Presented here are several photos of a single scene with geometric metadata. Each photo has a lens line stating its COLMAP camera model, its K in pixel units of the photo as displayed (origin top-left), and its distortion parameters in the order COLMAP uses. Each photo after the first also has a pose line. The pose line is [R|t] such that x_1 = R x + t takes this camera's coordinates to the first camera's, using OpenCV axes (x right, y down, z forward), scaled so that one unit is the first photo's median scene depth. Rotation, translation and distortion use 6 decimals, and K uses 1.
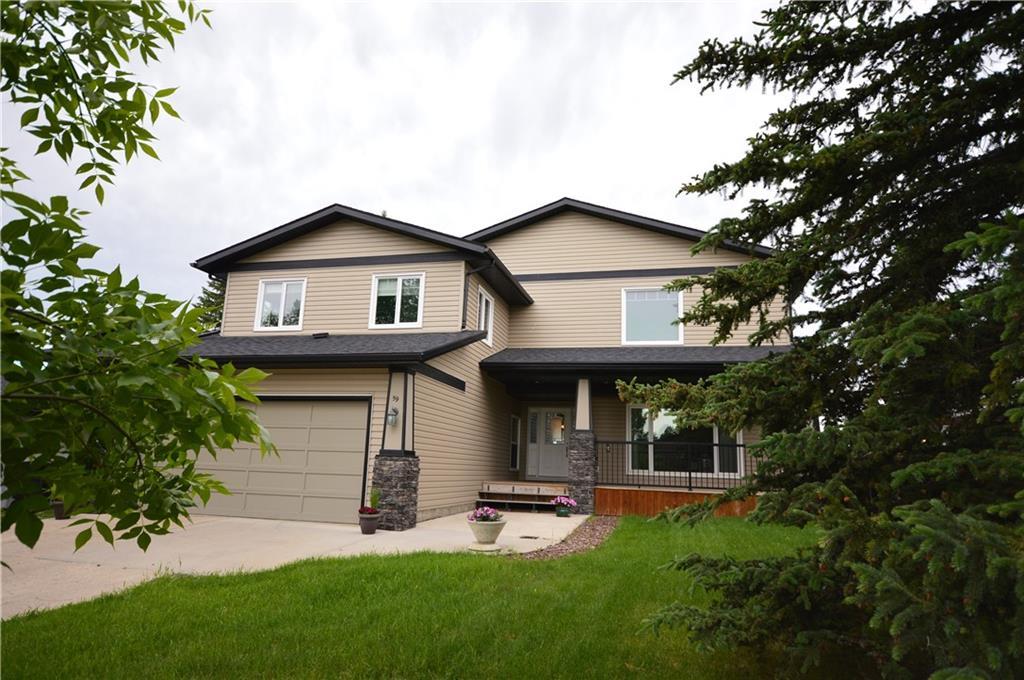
lens RADIAL K [[633.9, 0, 512.0], [0, 633.9, 340.0], [0, 0, 1]] dist [-0.001490, -0.000094]
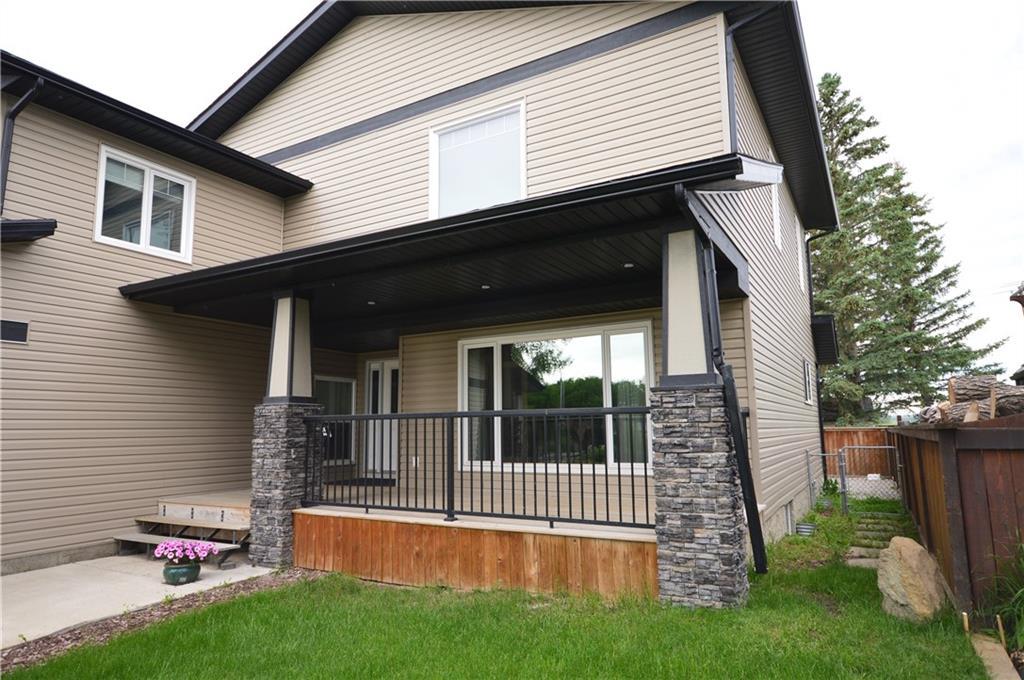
lens RADIAL K [[618.7, 0, 512.0], [0, 618.7, 340.0], [0, 0, 1]] dist [-0.001523, -0.000224]
pose [[0.956317, -0.090083, -0.278107, 0.382403], [0.104790, 0.993751, 0.038449, 0.086426], [0.272905, -0.065912, 0.959780, 0.517084]]
